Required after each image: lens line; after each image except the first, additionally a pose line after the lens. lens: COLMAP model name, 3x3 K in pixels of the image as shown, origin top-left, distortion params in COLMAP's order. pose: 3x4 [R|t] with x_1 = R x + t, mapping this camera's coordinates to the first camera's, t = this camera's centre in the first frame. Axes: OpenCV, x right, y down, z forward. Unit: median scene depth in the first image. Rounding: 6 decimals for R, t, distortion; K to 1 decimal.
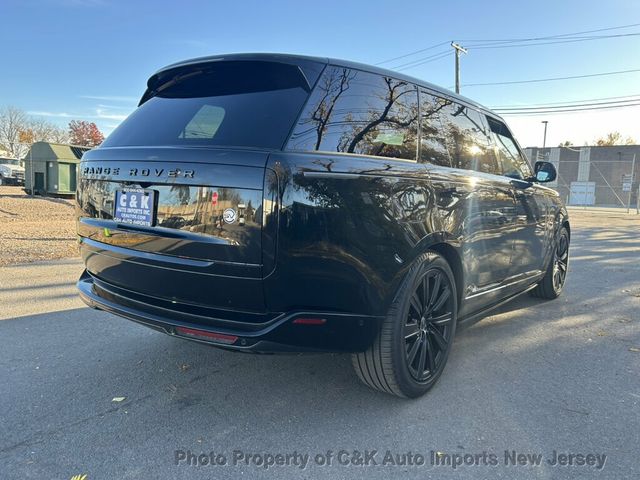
lens RADIAL K [[490.8, 0, 323.8], [0, 490.8, 239.2], [0, 0, 1]] dist [0.038332, -0.033756]
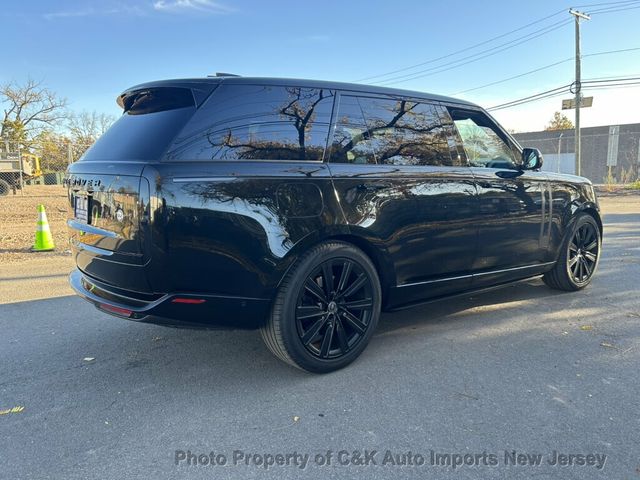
lens RADIAL K [[490.8, 0, 323.8], [0, 490.8, 239.2], [0, 0, 1]] dist [0.038332, -0.033756]
pose [[0.967630, -0.003672, -0.252348, 0.344814], [0.009669, 0.999699, 0.022529, -0.004978], [0.252189, -0.024240, 0.967374, -0.049726]]
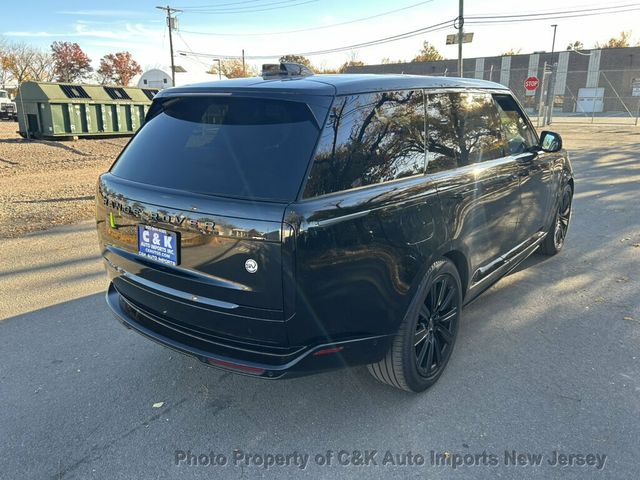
lens RADIAL K [[491.6, 0, 320.0], [0, 491.6, 240.0], [0, 0, 1]] dist [0.043867, -0.042109]
pose [[0.999124, -0.039878, -0.012692, -0.014271], [0.041467, 0.984235, 0.171936, -0.154274], [0.005635, -0.172312, 0.985026, -0.025082]]
